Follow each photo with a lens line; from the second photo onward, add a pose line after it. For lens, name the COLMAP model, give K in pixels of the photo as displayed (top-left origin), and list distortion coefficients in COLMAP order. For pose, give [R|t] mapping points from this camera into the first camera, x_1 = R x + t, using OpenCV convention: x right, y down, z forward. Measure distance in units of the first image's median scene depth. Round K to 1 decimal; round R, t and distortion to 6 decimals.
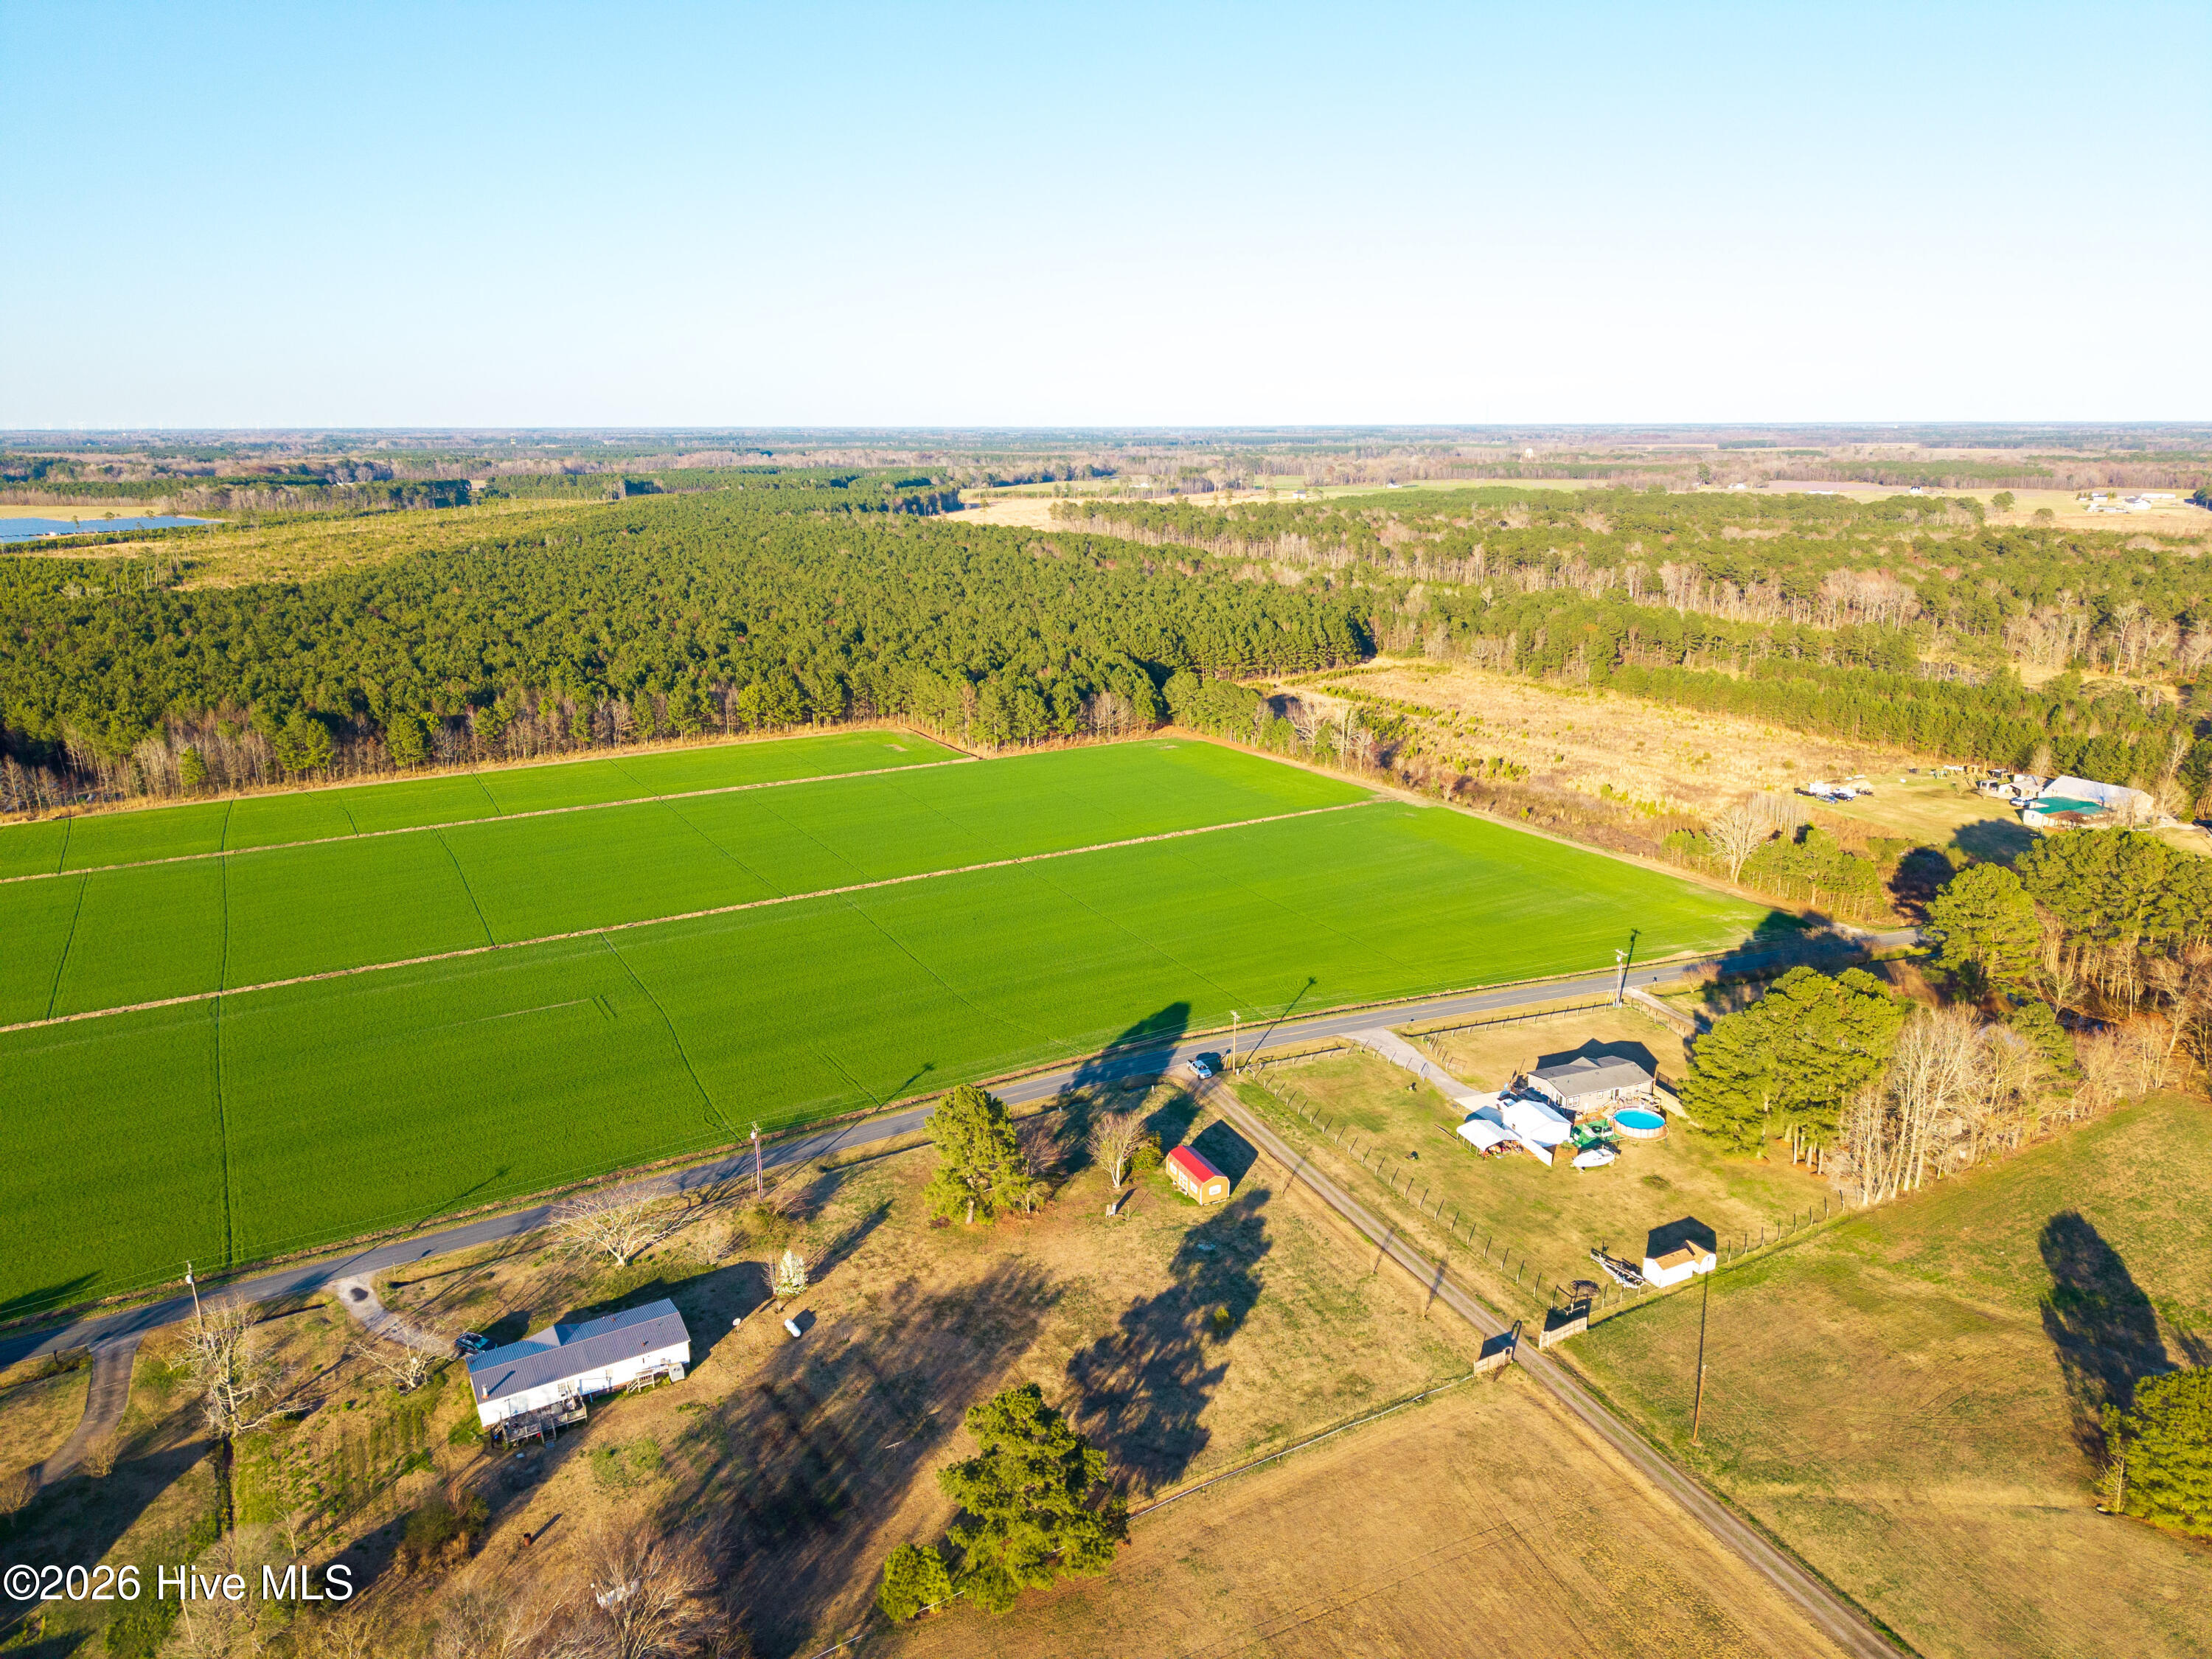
lens RADIAL K [[1471.4, 0, 1119.8], [0, 1471.4, 852.2], [0, 0, 1]] dist [0.054130, -0.060445]
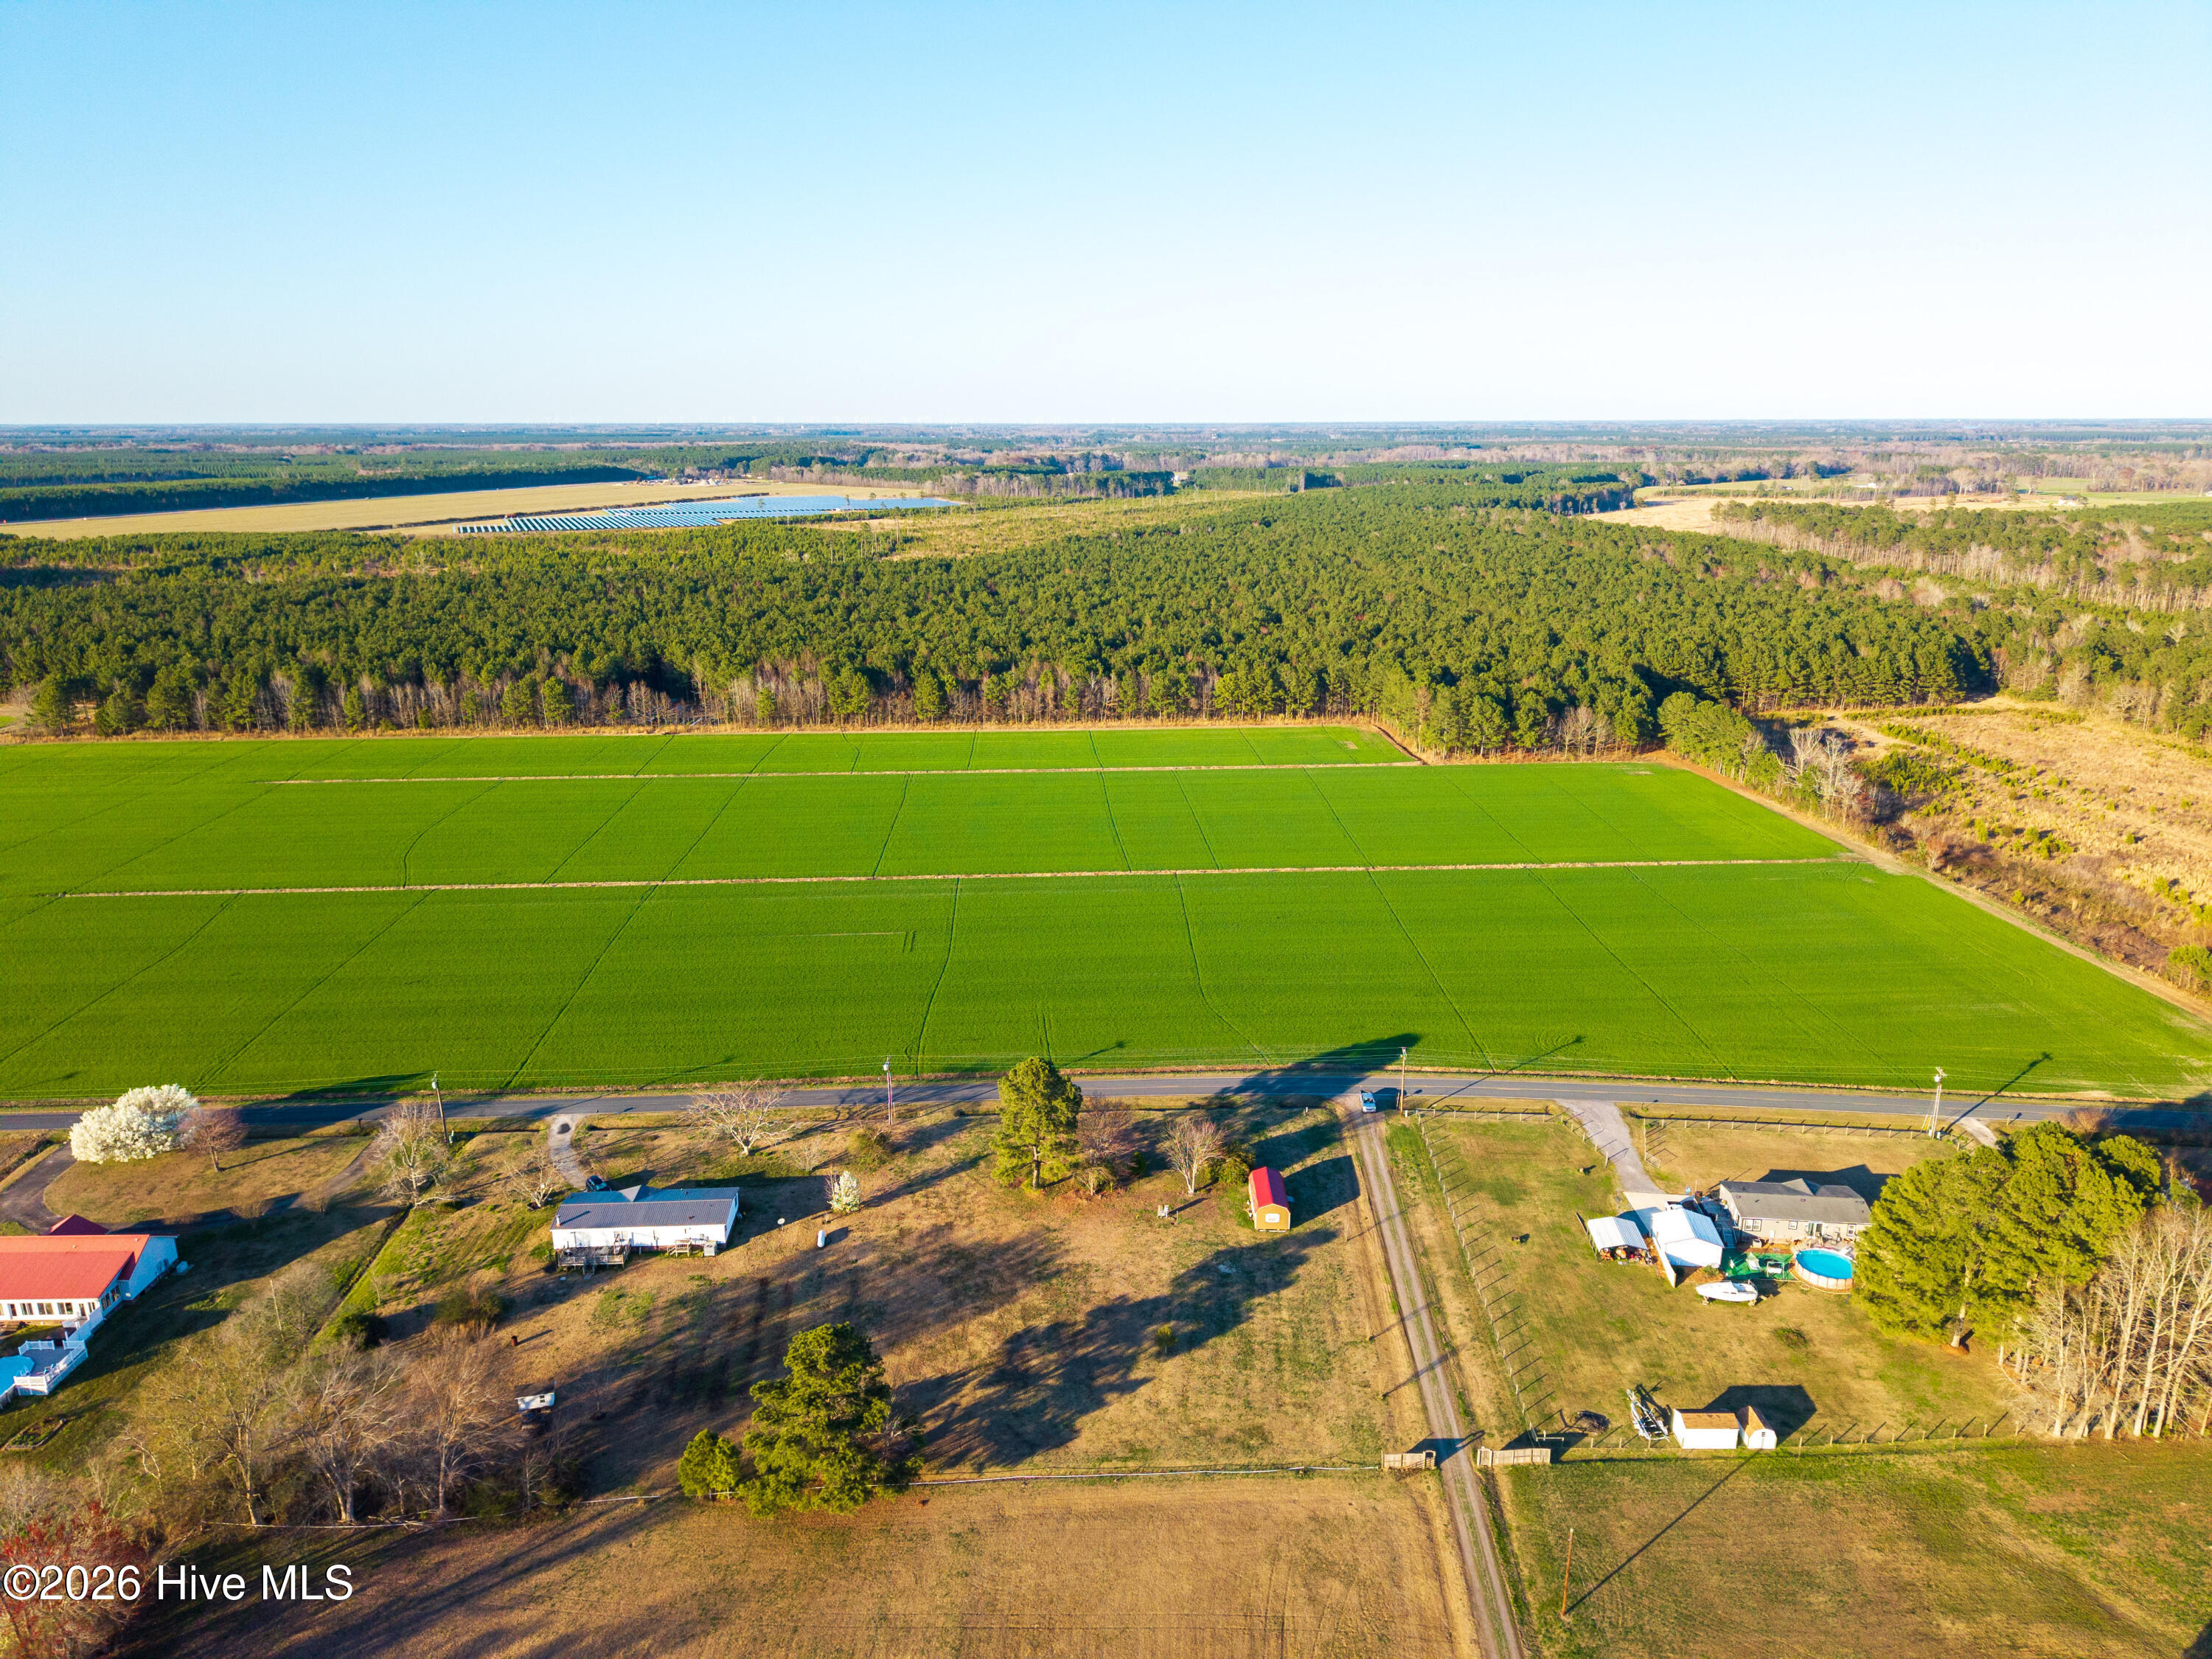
lens RADIAL K [[1471.4, 0, 1117.8], [0, 1471.4, 867.0], [0, 0, 1]] dist [0.054130, -0.060445]
pose [[0.889706, 0.134672, -0.436219, 0.269786], [-0.129024, 0.990721, 0.042704, -0.020116], [0.437923, 0.018289, 0.898827, 0.059976]]
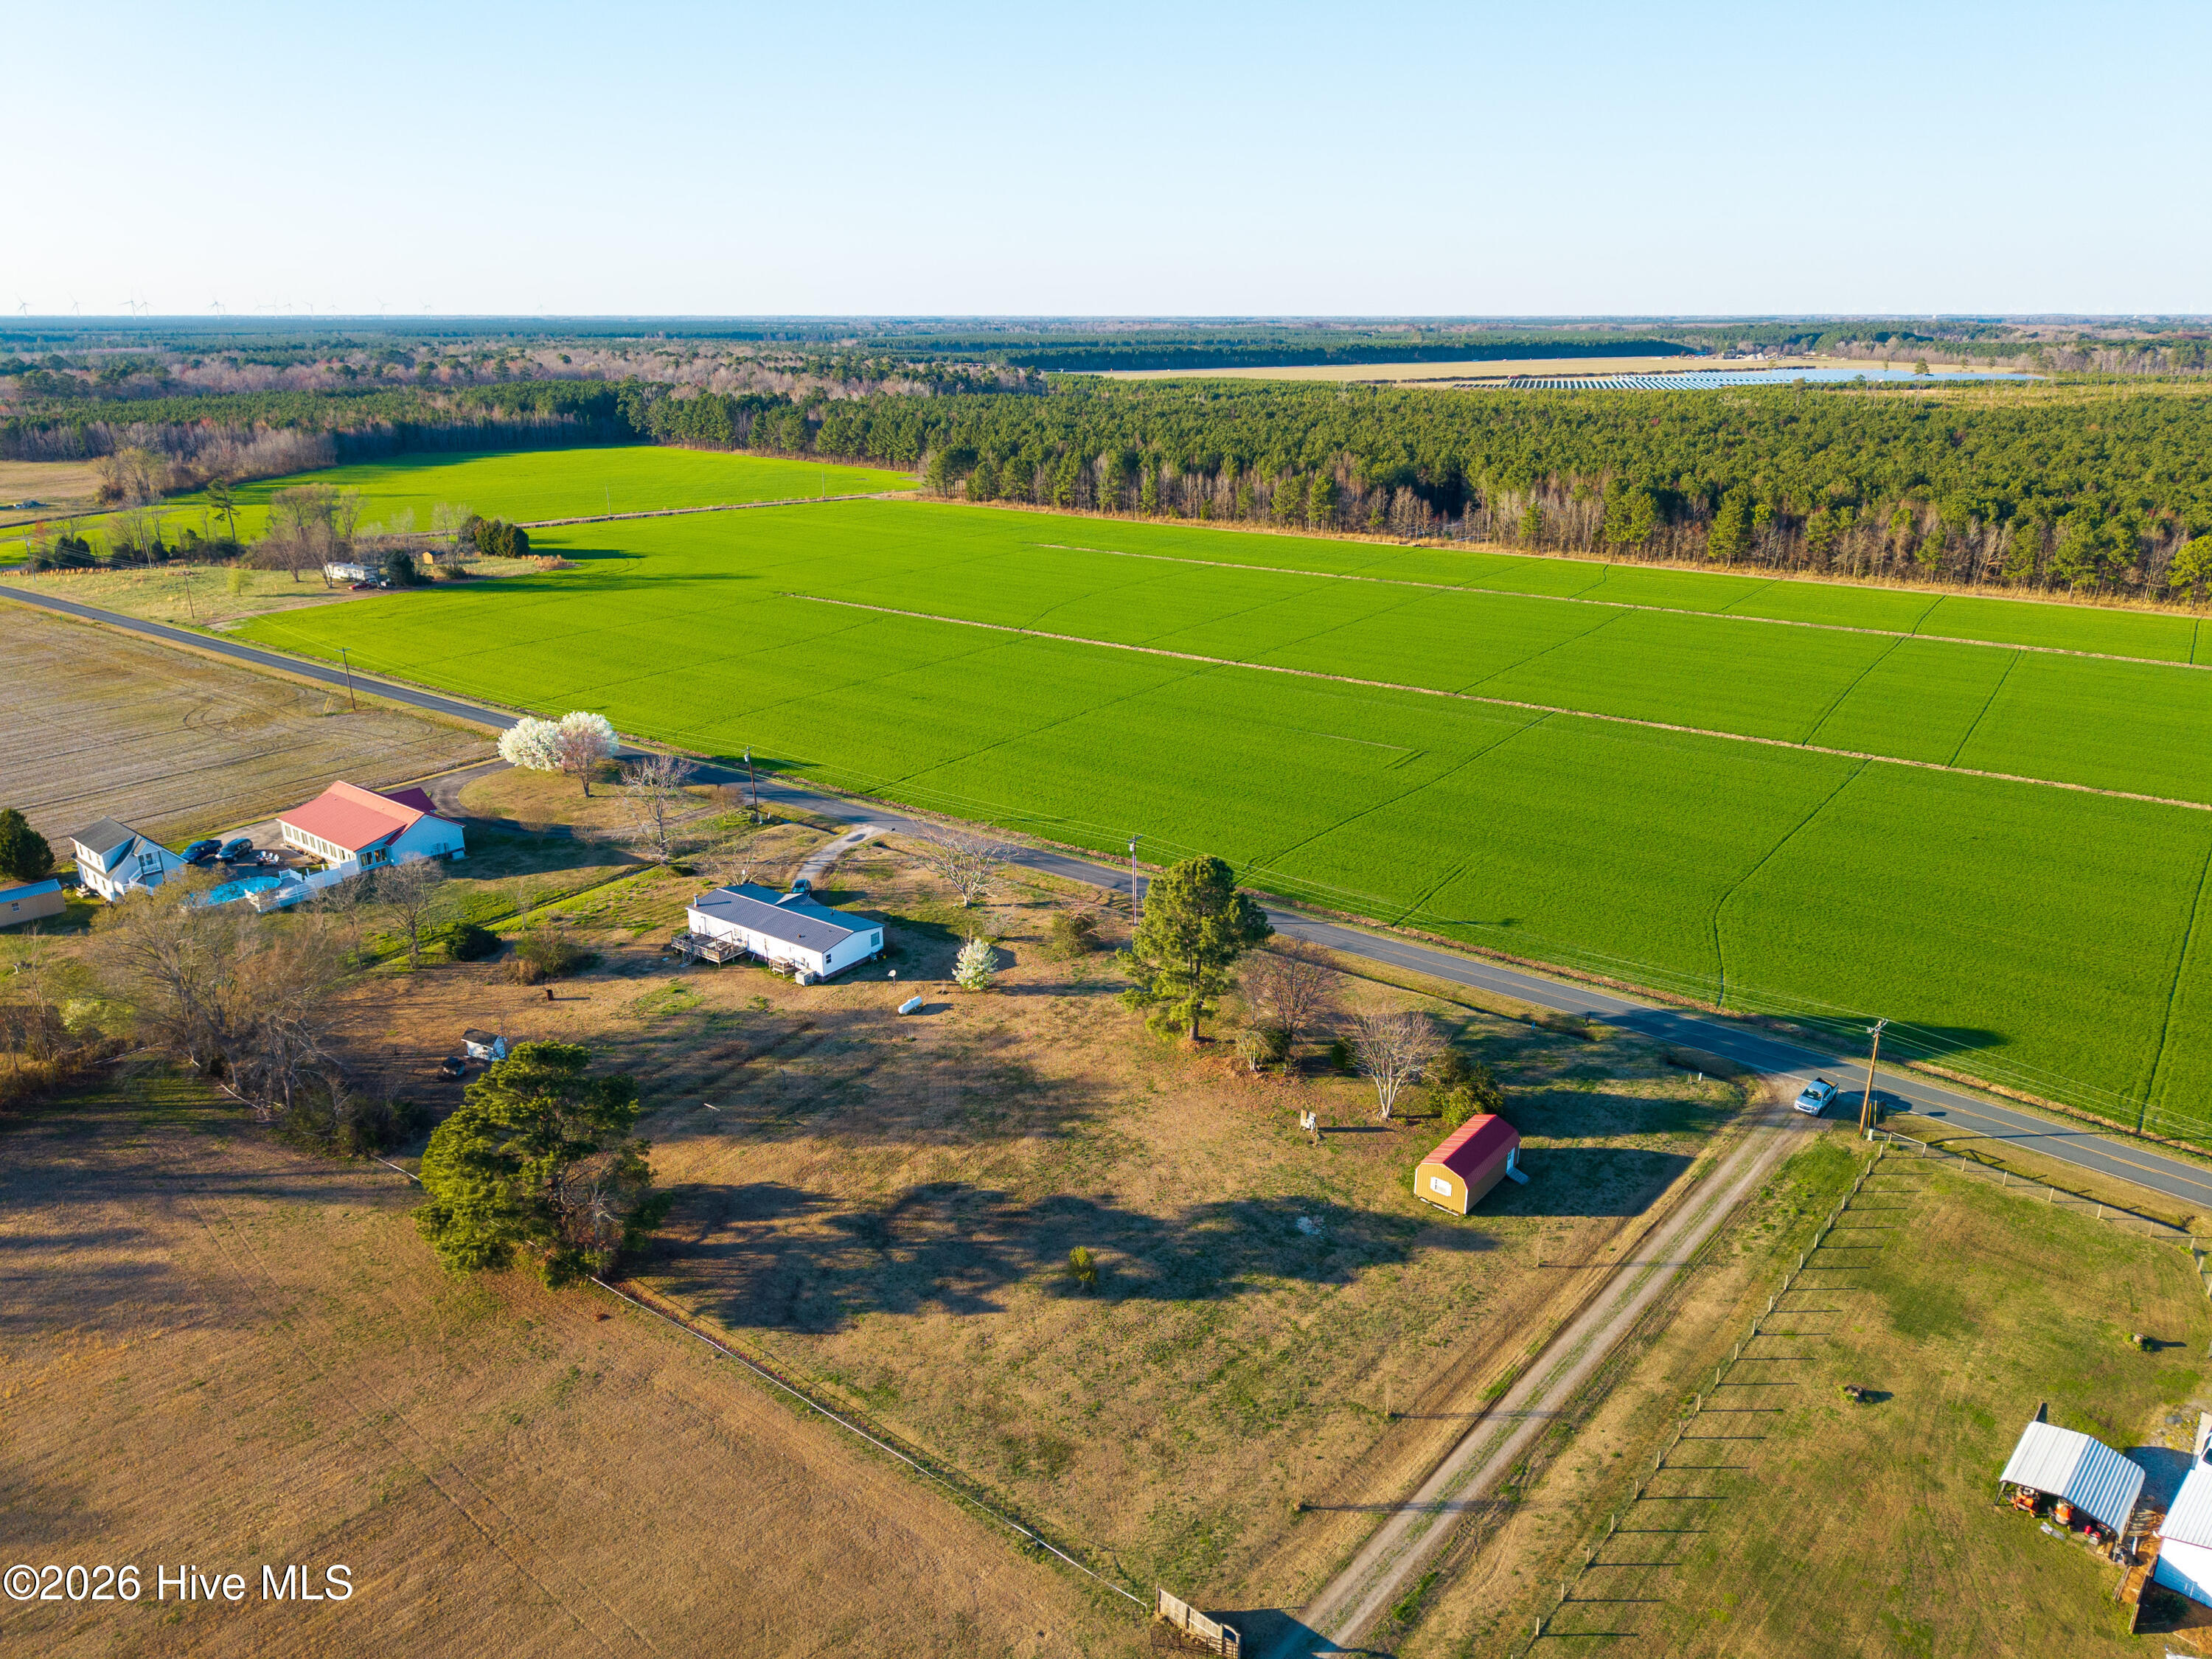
lens RADIAL K [[1471.4, 0, 1112.2], [0, 1471.4, 867.4], [0, 0, 1]] dist [0.054130, -0.060445]
pose [[0.396186, 0.324200, -0.859029, 0.352198], [-0.258940, 0.937064, 0.234227, 0.004459], [0.880901, 0.129640, 0.455199, 0.443187]]
